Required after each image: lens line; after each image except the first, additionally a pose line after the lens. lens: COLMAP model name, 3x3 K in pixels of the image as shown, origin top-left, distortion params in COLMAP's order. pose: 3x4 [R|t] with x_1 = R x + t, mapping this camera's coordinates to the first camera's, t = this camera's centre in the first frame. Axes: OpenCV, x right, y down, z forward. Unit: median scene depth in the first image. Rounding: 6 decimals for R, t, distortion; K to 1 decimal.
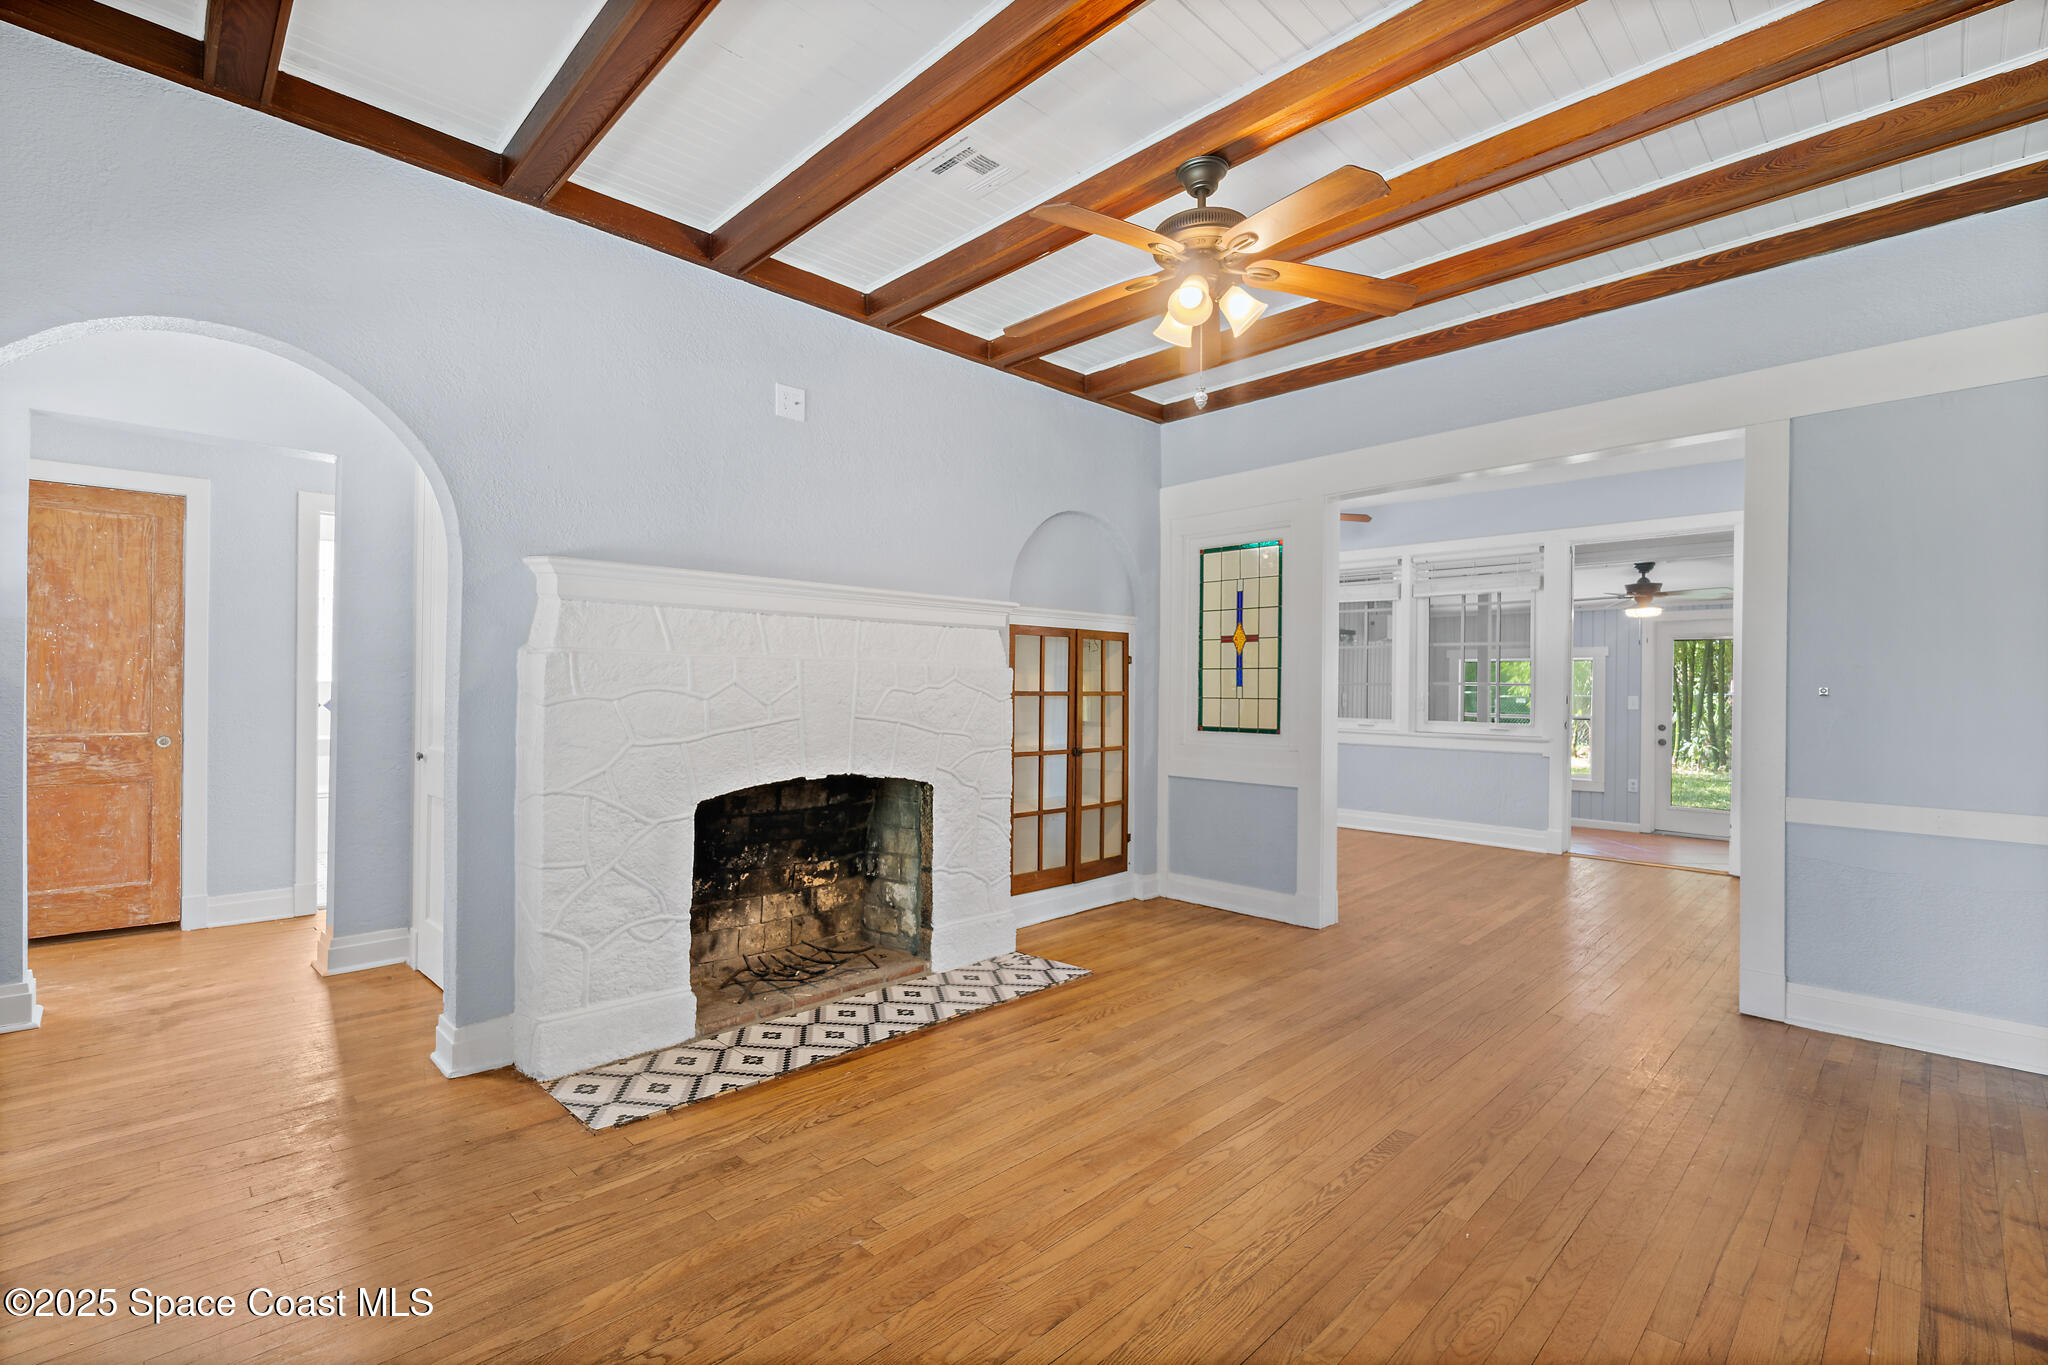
lens RADIAL K [[916.7, 0, 1024.0], [0, 916.7, 682.5], [0, 0, 1]] dist [-0.001628, -0.000076]
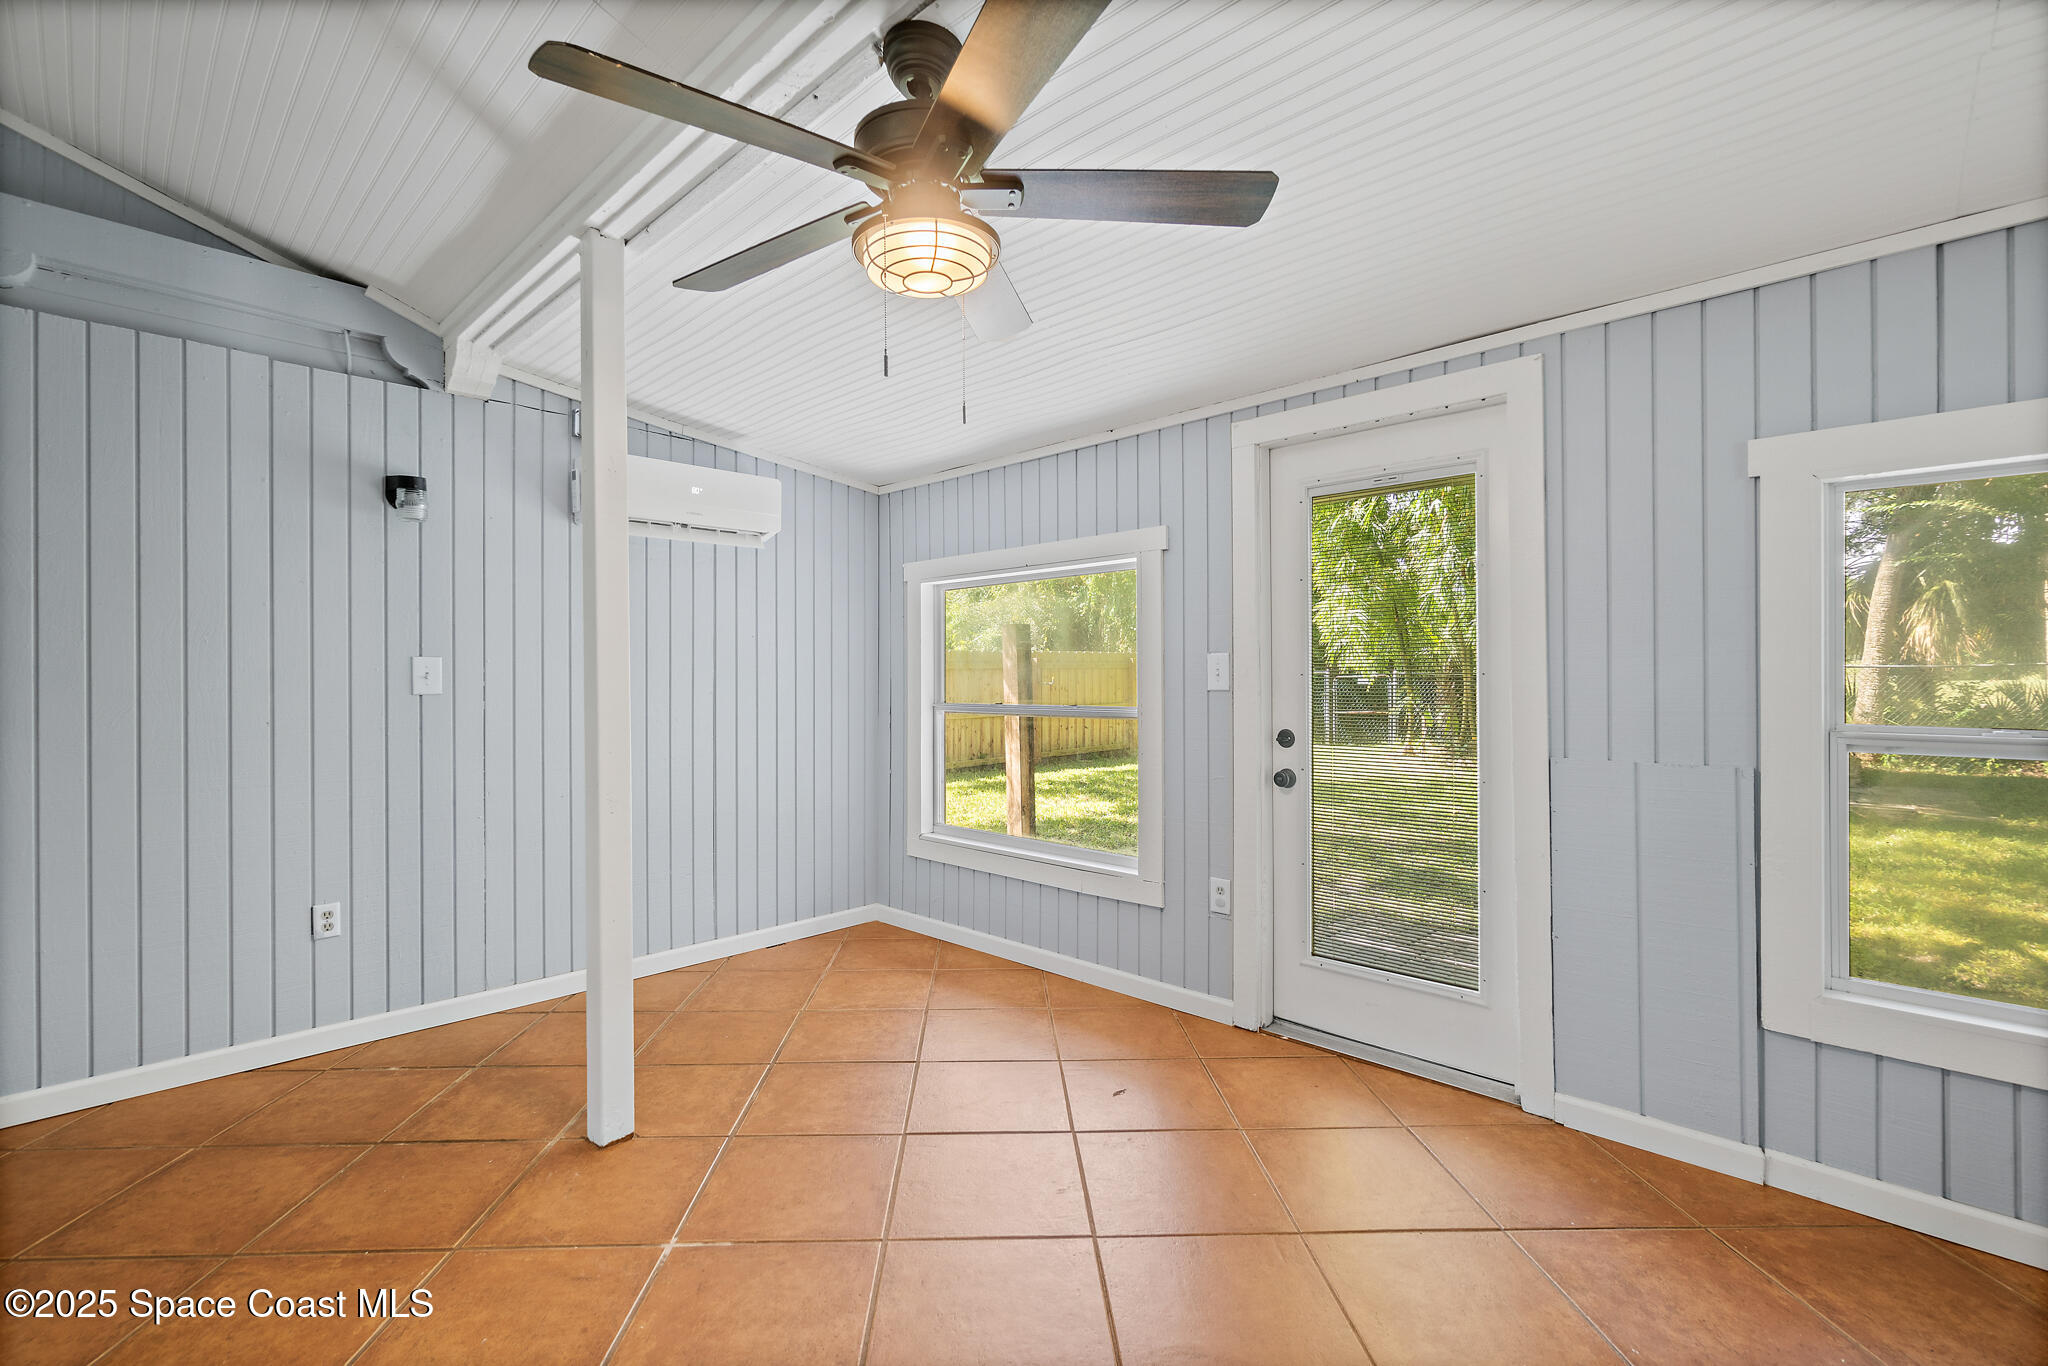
lens RADIAL K [[884.4, 0, 1024.0], [0, 884.4, 683.0], [0, 0, 1]] dist [-0.001370, -0.000082]
pose [[0.999004, -0.017061, 0.041219, 0.677142], [0.016827, 0.999840, 0.006008, 0.027973], [-0.041315, -0.005309, 0.999132, 0.768379]]
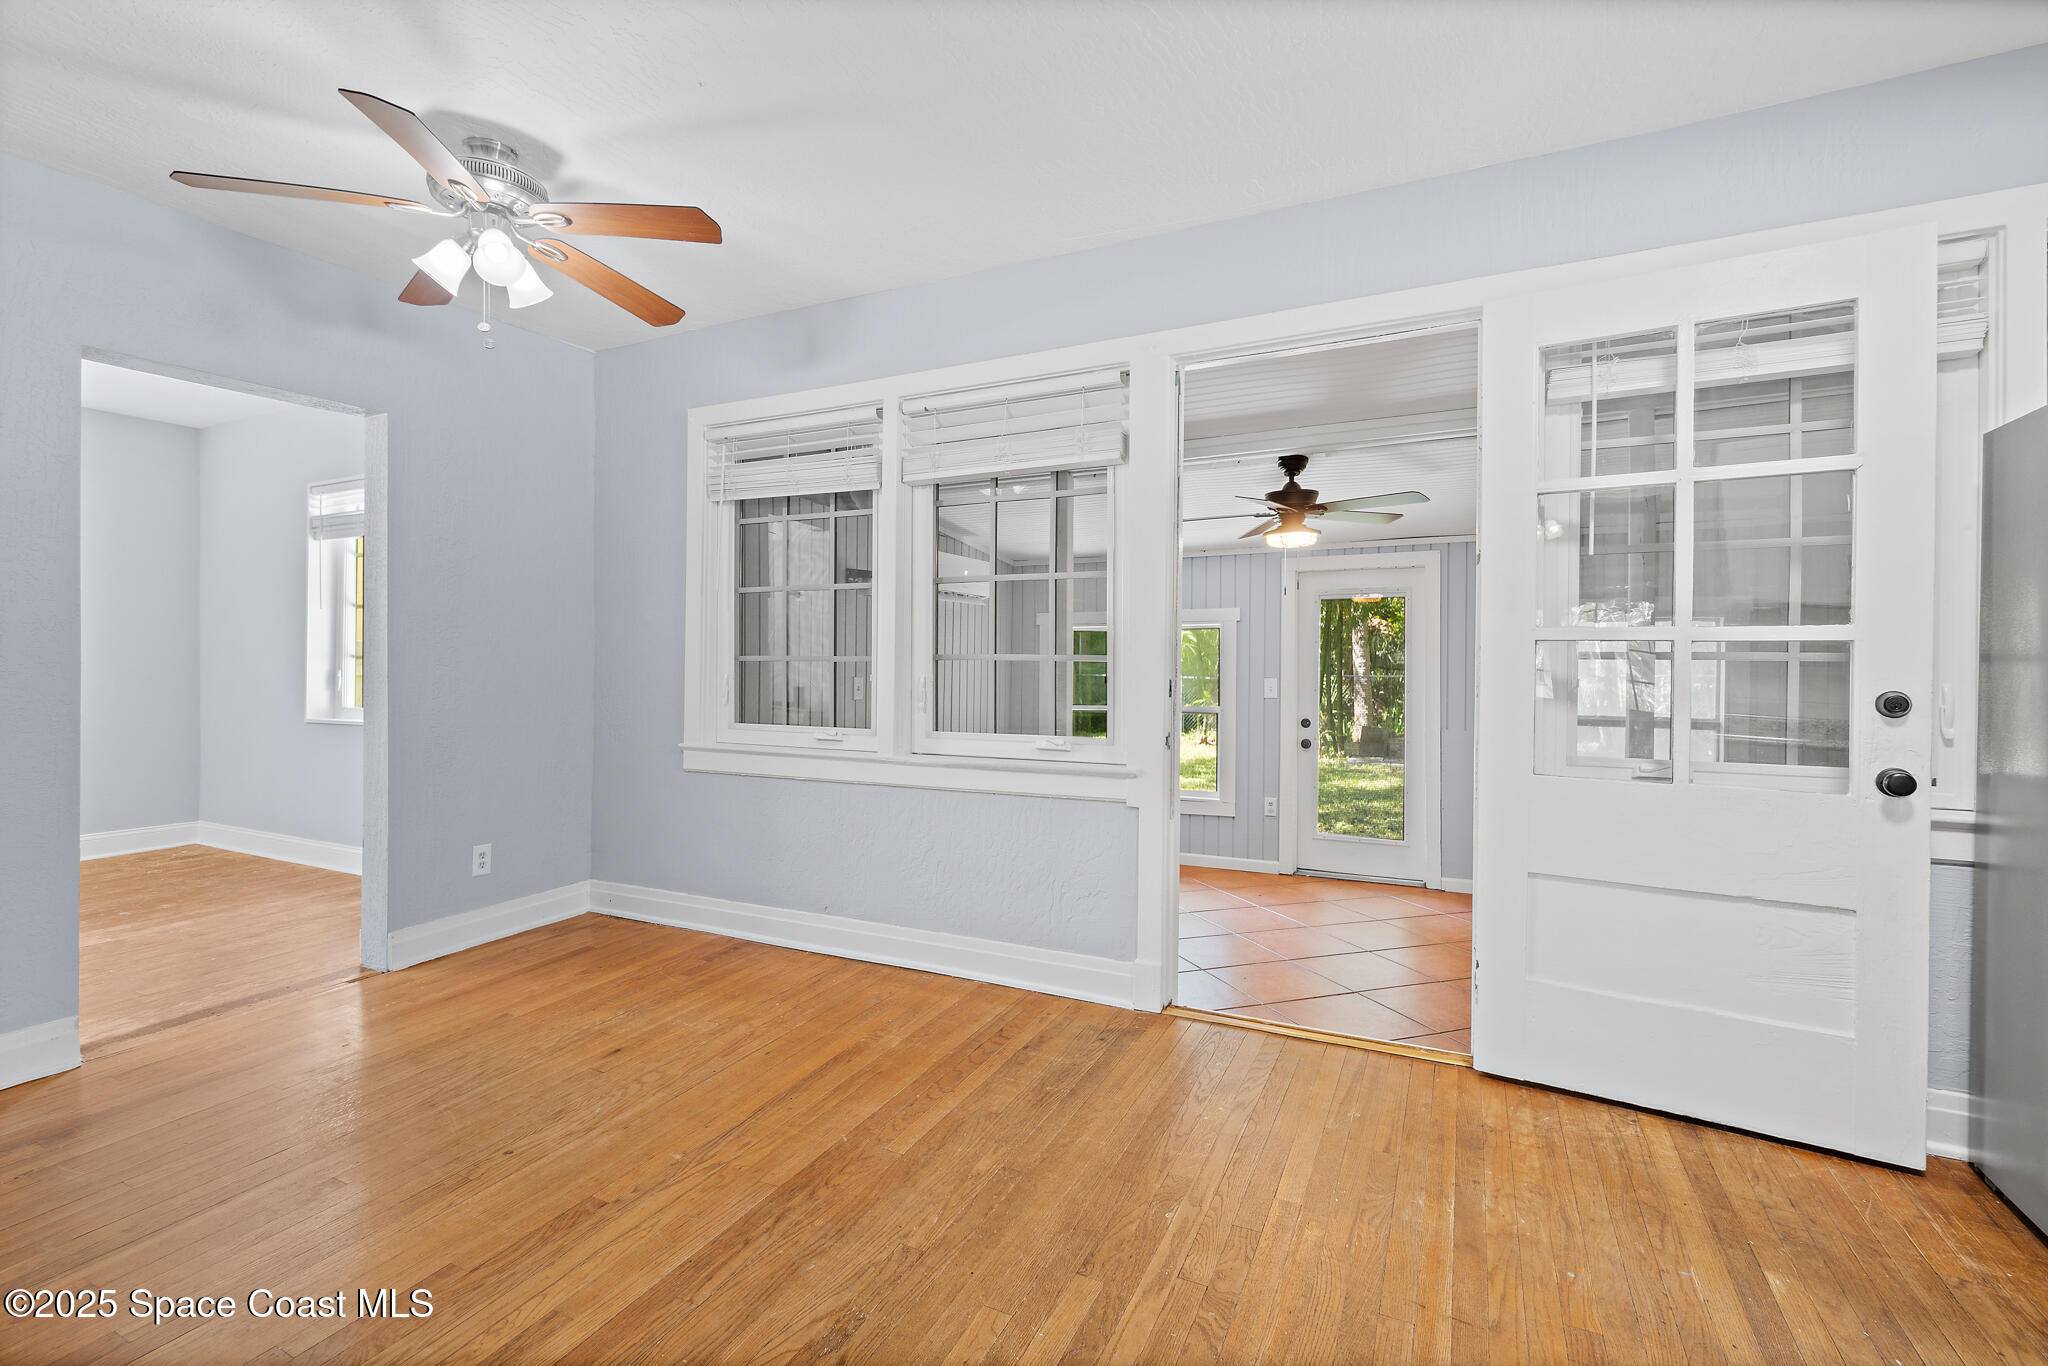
lens RADIAL K [[903.9, 0, 1025.9], [0, 903.9, 678.0], [0, 0, 1]] dist [0.003611, 0.000377]
pose [[0.940949, -0.009315, 0.338419, 0.309602], [0.005664, 0.999915, 0.011774, 0.006970], [-0.338500, -0.009162, 0.940922, 0.498932]]
